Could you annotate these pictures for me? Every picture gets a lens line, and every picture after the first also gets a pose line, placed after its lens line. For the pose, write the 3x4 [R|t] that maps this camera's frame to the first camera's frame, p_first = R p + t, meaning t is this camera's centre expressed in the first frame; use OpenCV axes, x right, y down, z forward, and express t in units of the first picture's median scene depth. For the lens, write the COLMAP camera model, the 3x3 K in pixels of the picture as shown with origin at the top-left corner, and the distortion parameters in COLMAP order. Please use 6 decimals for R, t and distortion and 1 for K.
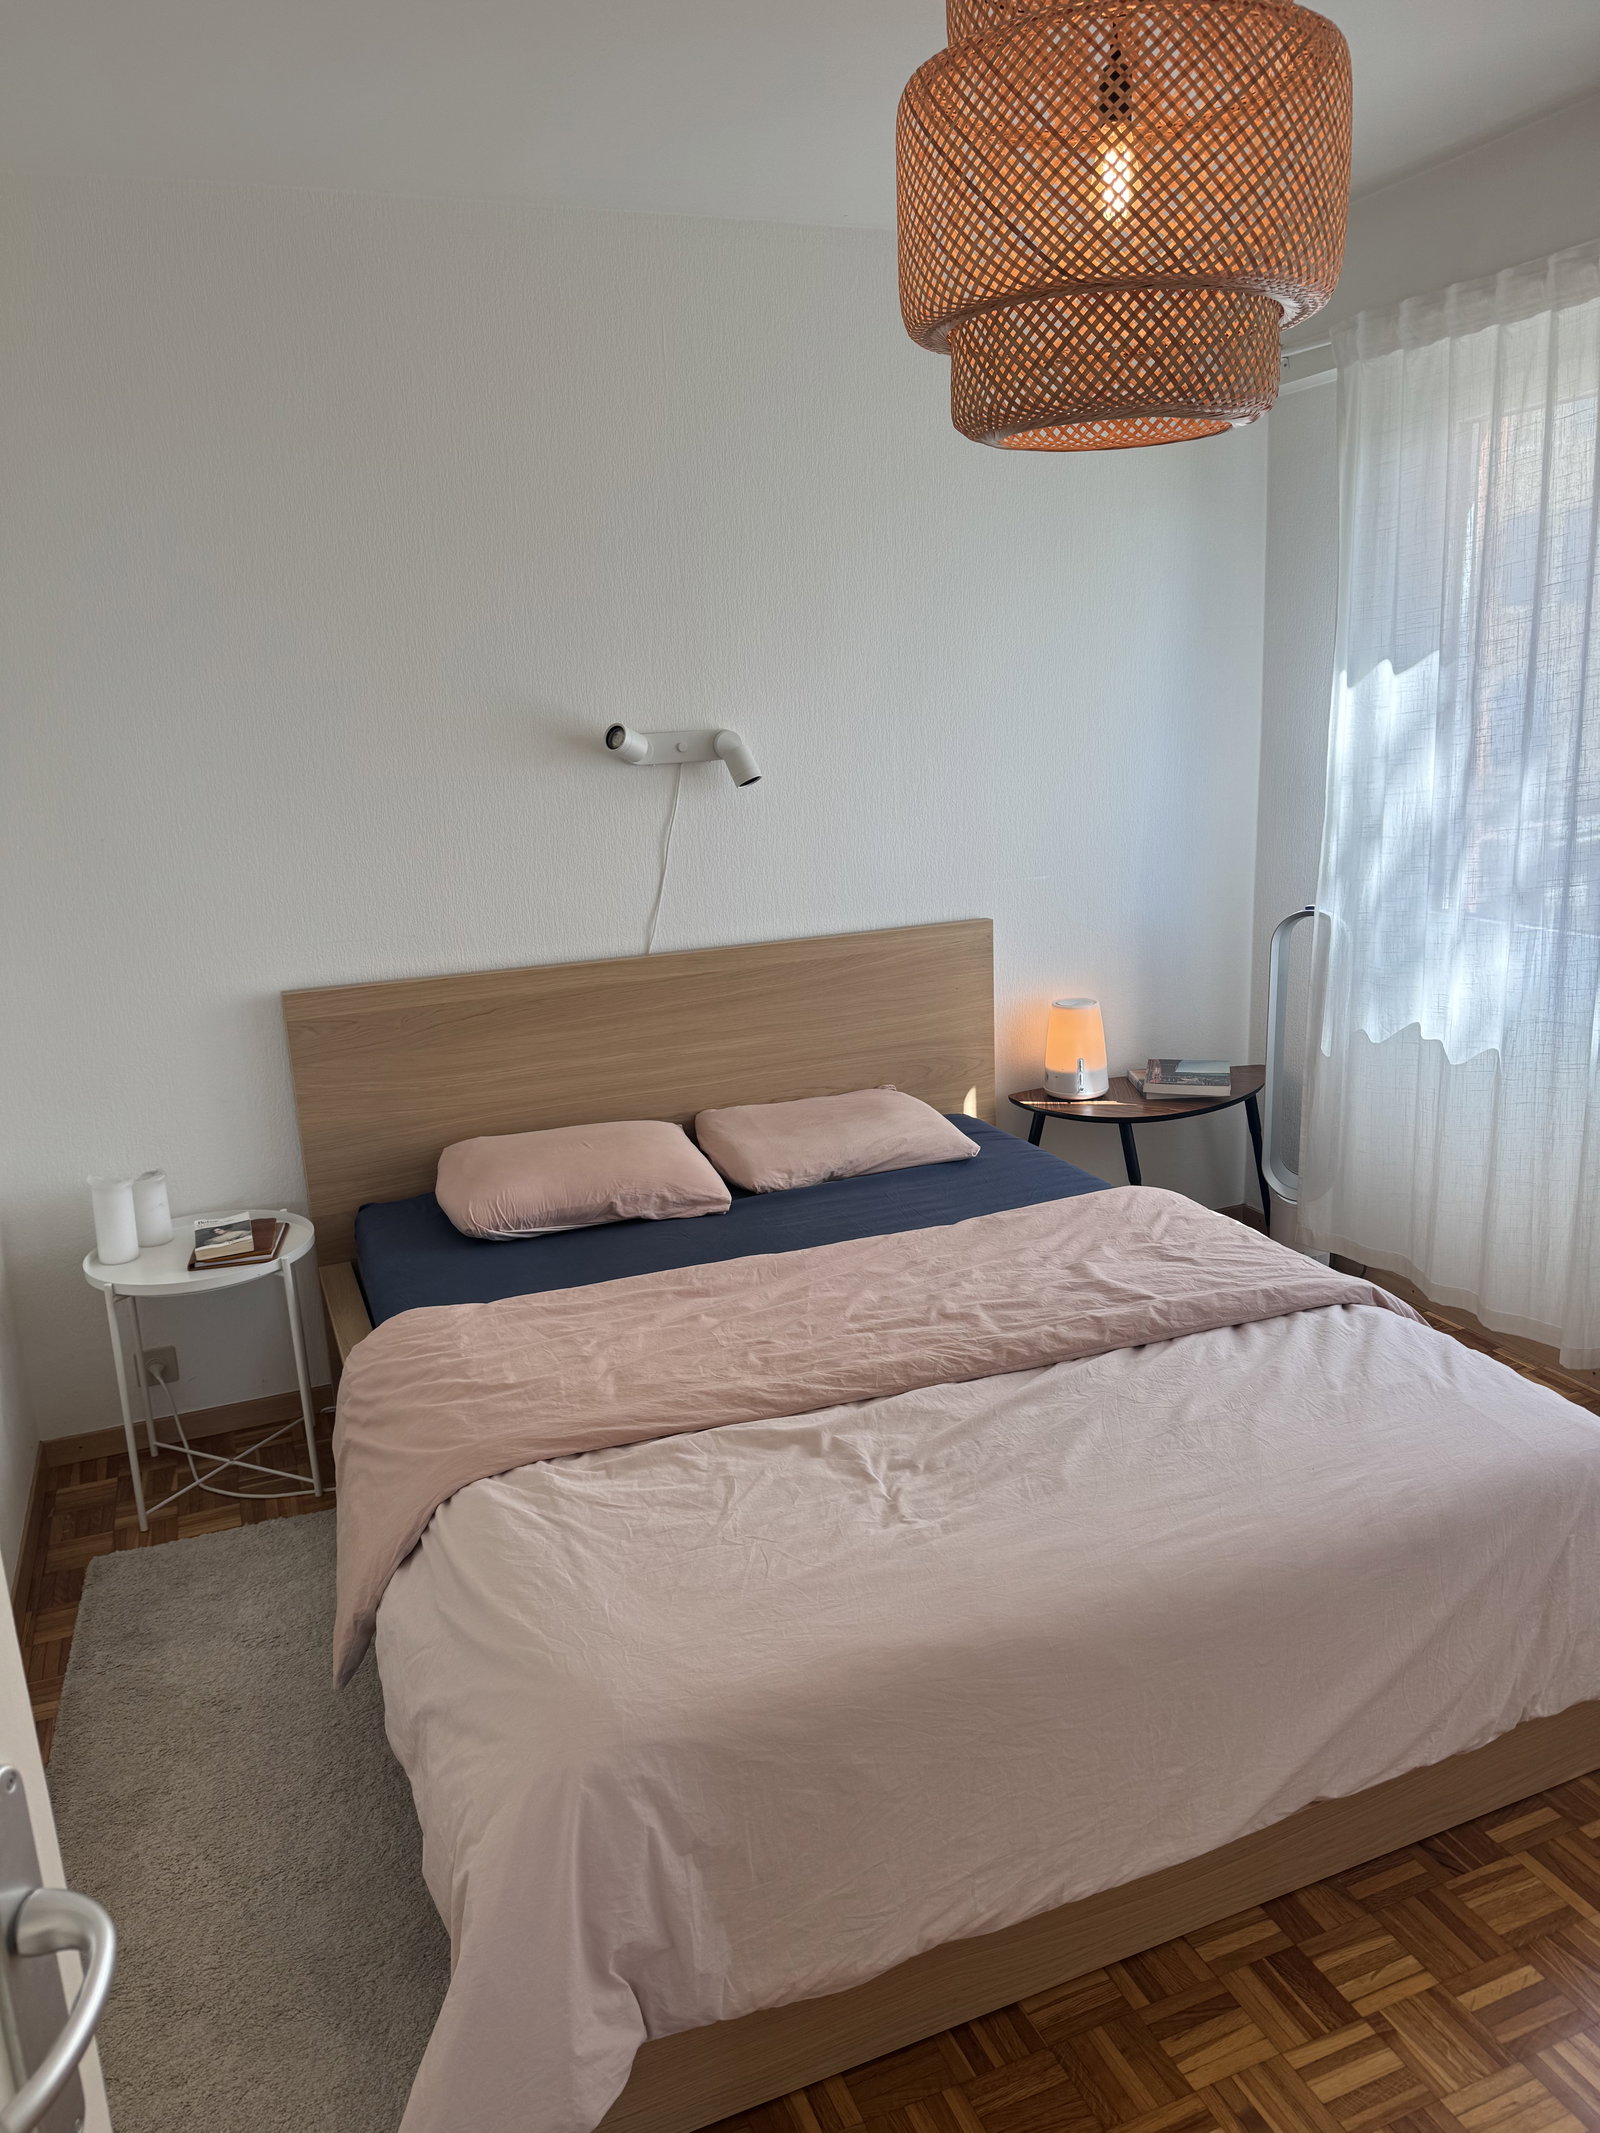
lens RADIAL K [[1497.8, 0, 822.1], [0, 1497.8, 1097.3], [0, 0, 1]] dist [0.085910, -0.074334]
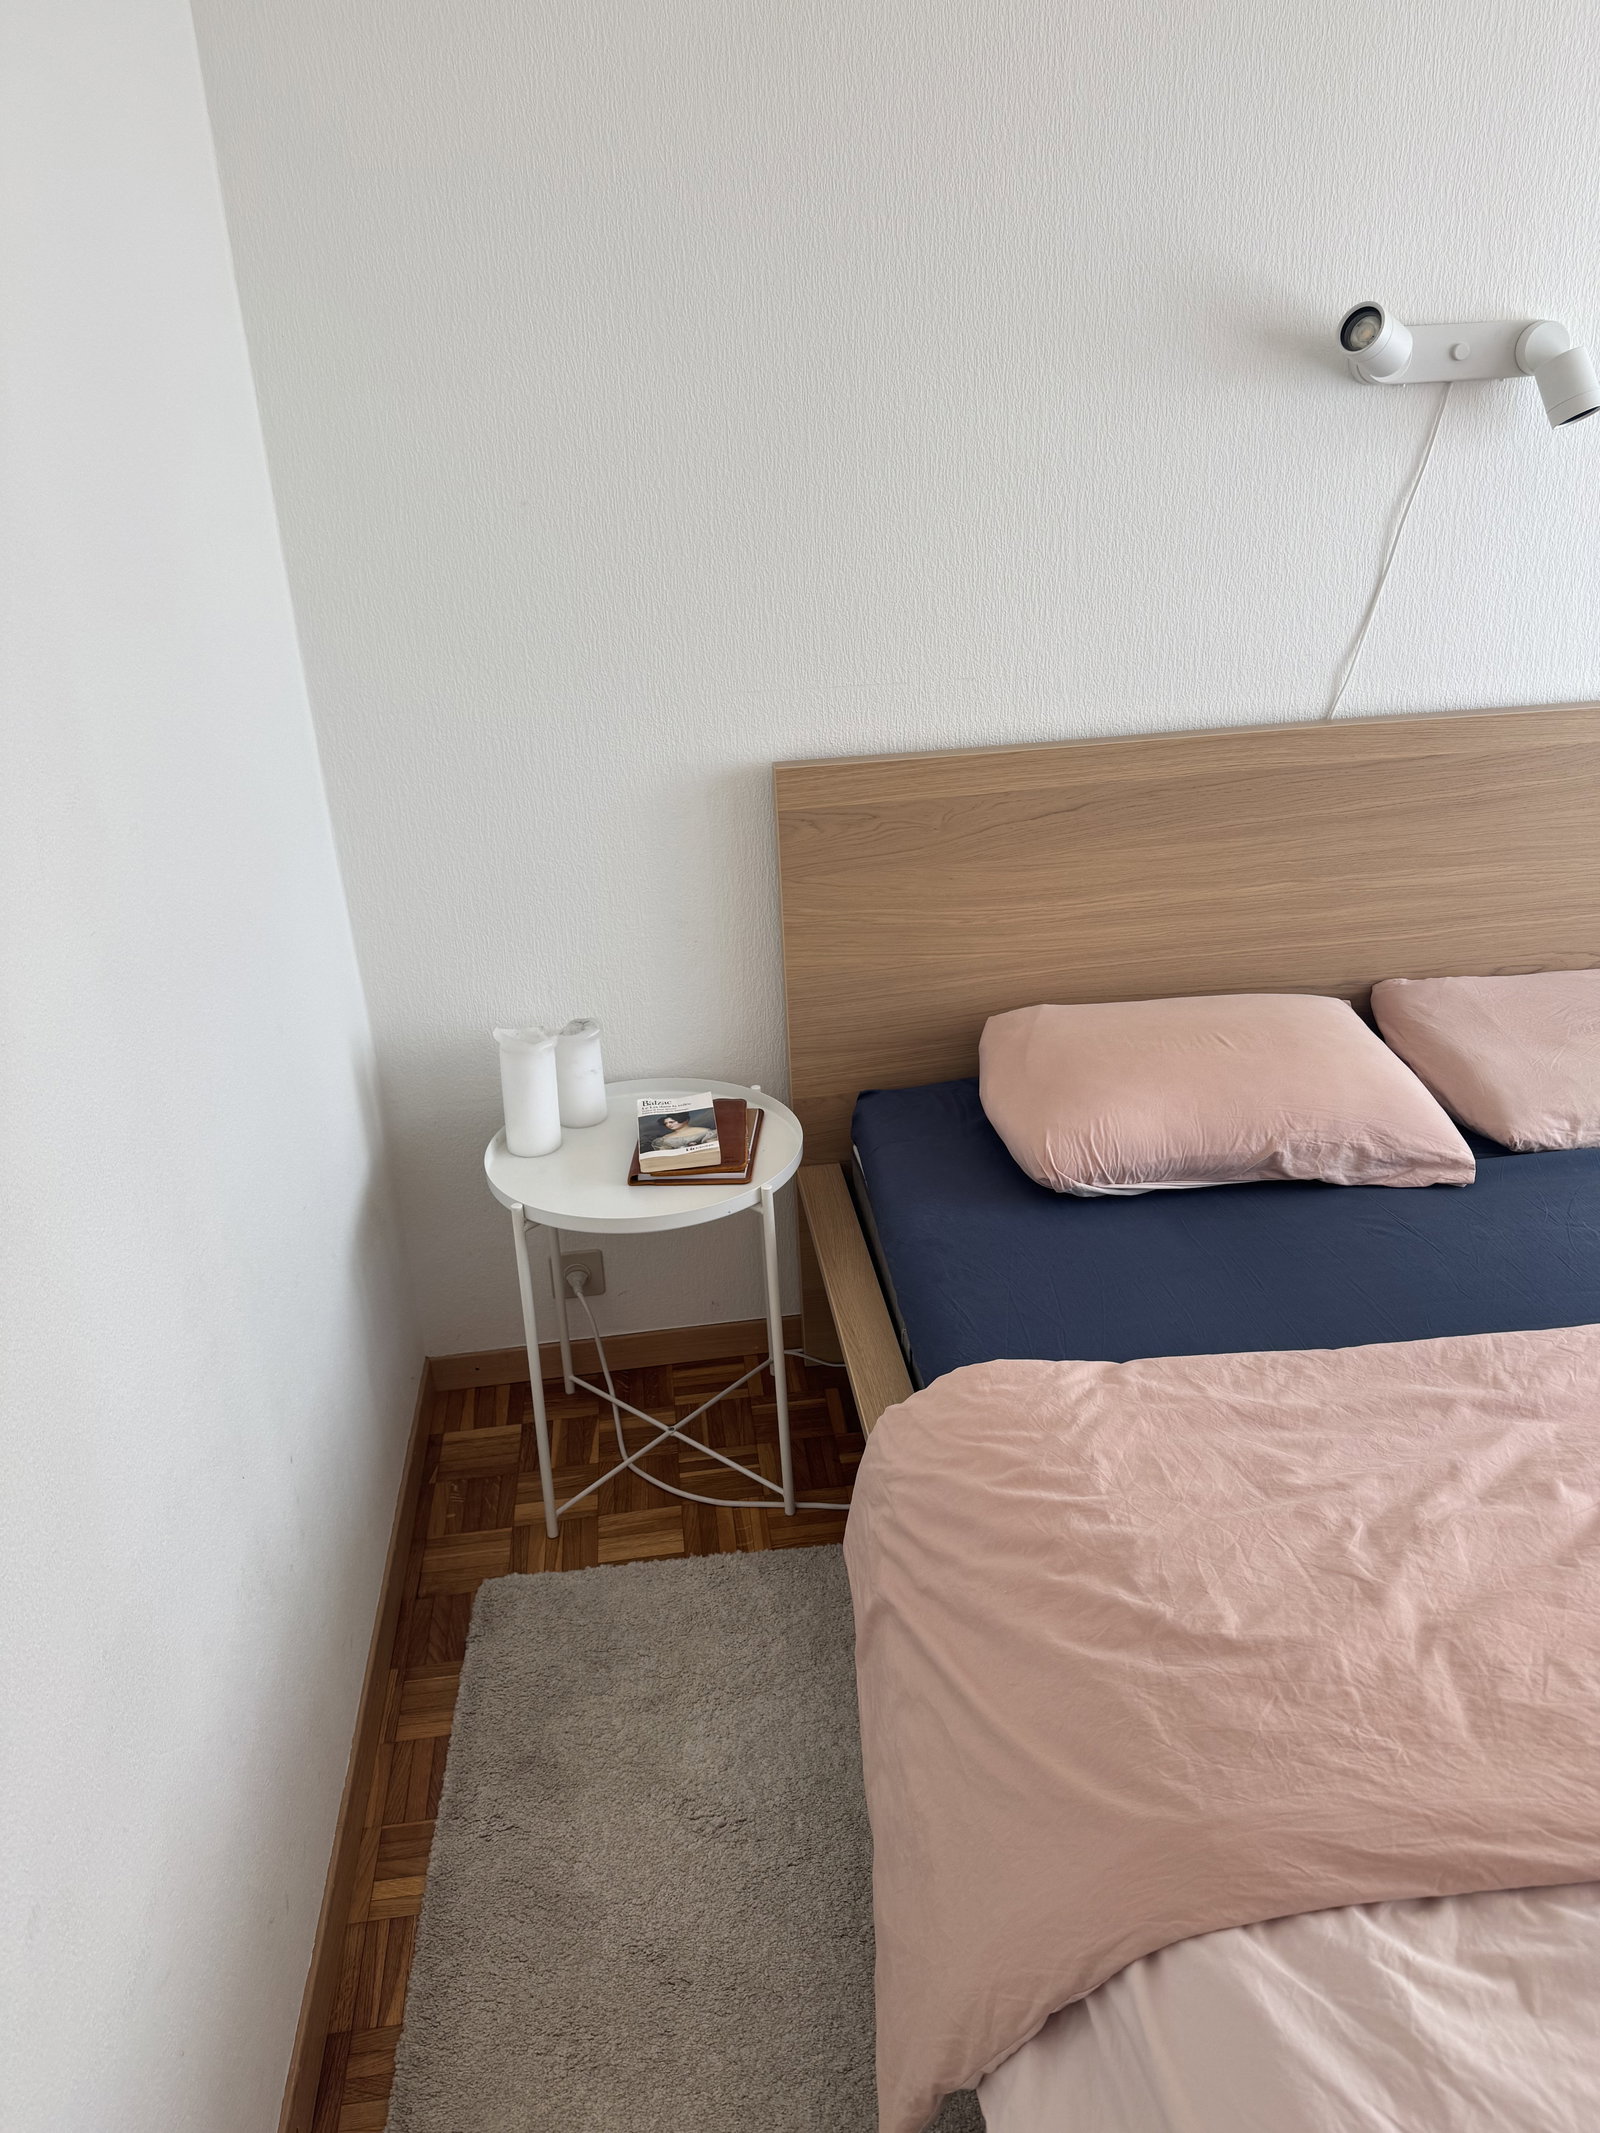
lens RADIAL K [[1497.8, 0, 812.5], [0, 1497.8, 1062.2], [0, 0, 1]] dist [0.085910, -0.074334]
pose [[0.966484, 0.107354, -0.233204, -0.215335], [-0.067948, 0.982944, 0.170893, -0.066165], [0.247572, -0.149320, 0.957294, 0.448061]]
